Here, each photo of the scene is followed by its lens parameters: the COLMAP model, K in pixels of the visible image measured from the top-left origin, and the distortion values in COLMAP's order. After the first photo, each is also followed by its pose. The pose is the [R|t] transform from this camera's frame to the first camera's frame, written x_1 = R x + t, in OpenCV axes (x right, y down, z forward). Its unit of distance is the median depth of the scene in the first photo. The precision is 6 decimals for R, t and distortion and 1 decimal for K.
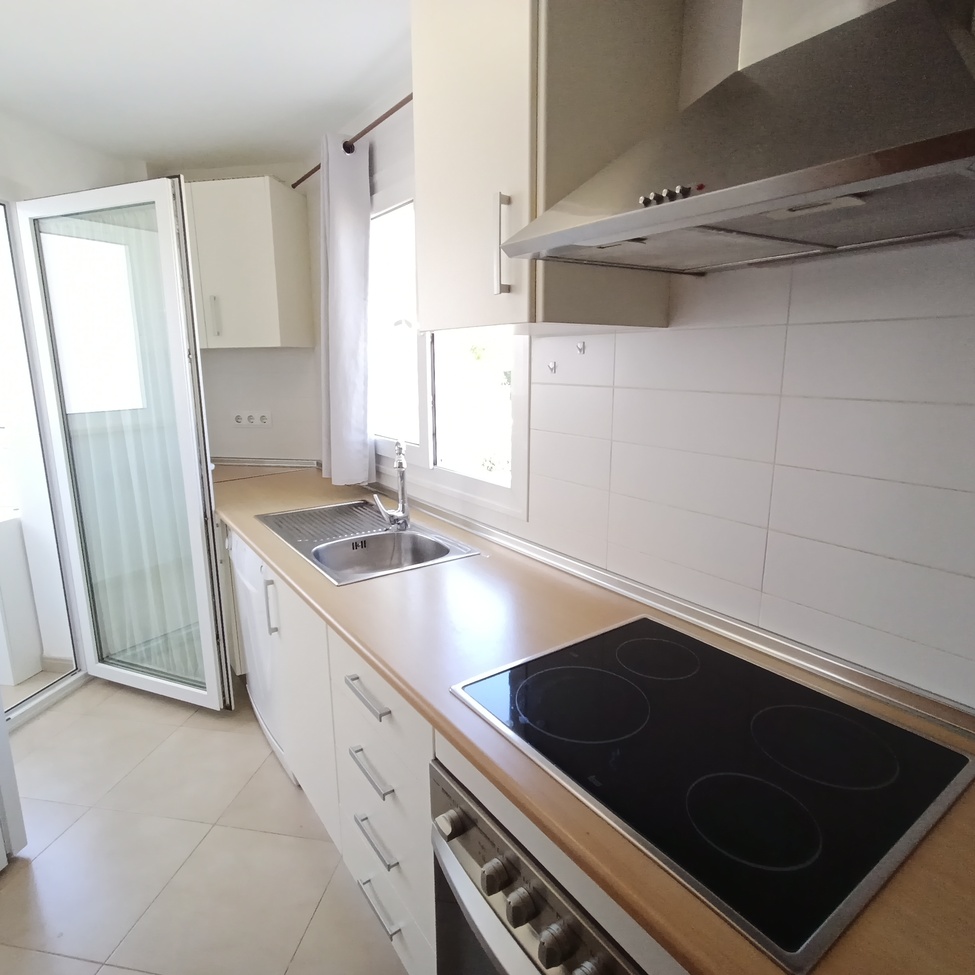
lens RADIAL K [[592.4, 0, 479.6], [0, 592.4, 485.4], [0, 0, 1]] dist [-0.039138, 0.026311]
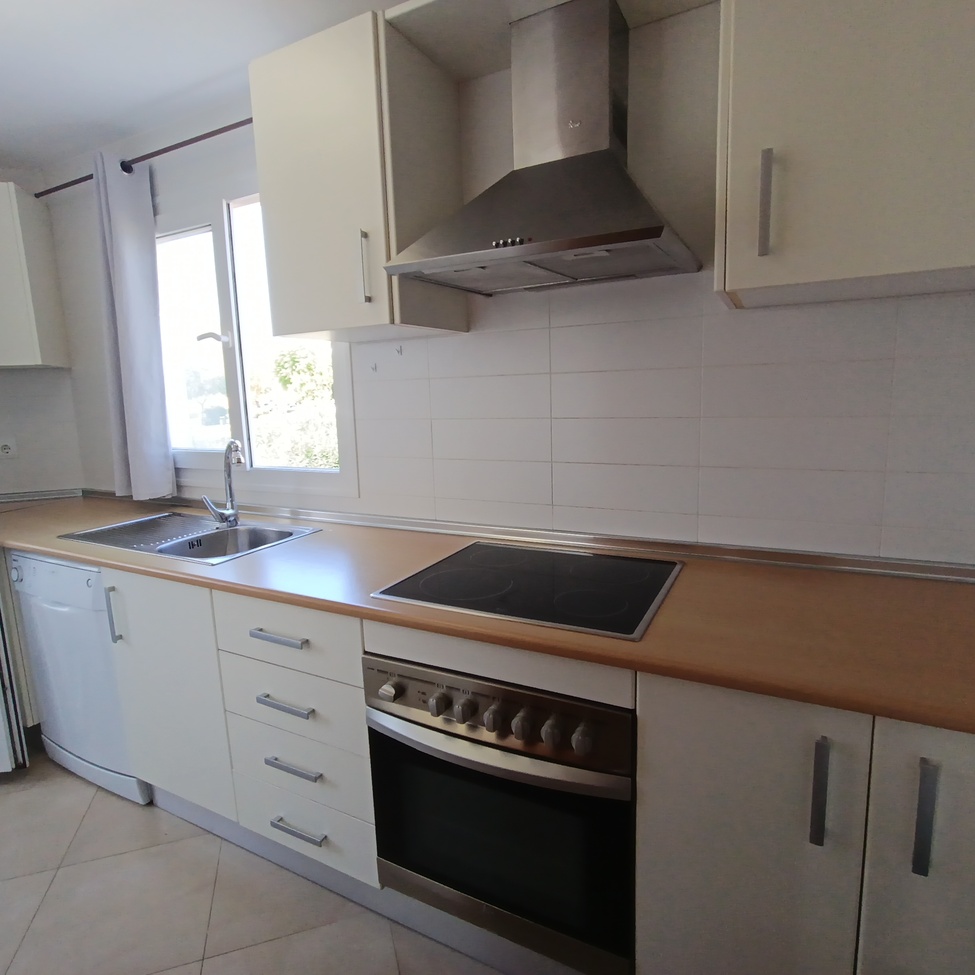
lens RADIAL K [[592.4, 0, 479.6], [0, 592.4, 485.4], [0, 0, 1]] dist [-0.039138, 0.026311]
pose [[0.891680, -0.100554, 0.441356, -0.221748], [0.123695, 0.992033, -0.023887, 0.092233], [-0.435438, 0.075893, 0.897014, -0.173937]]
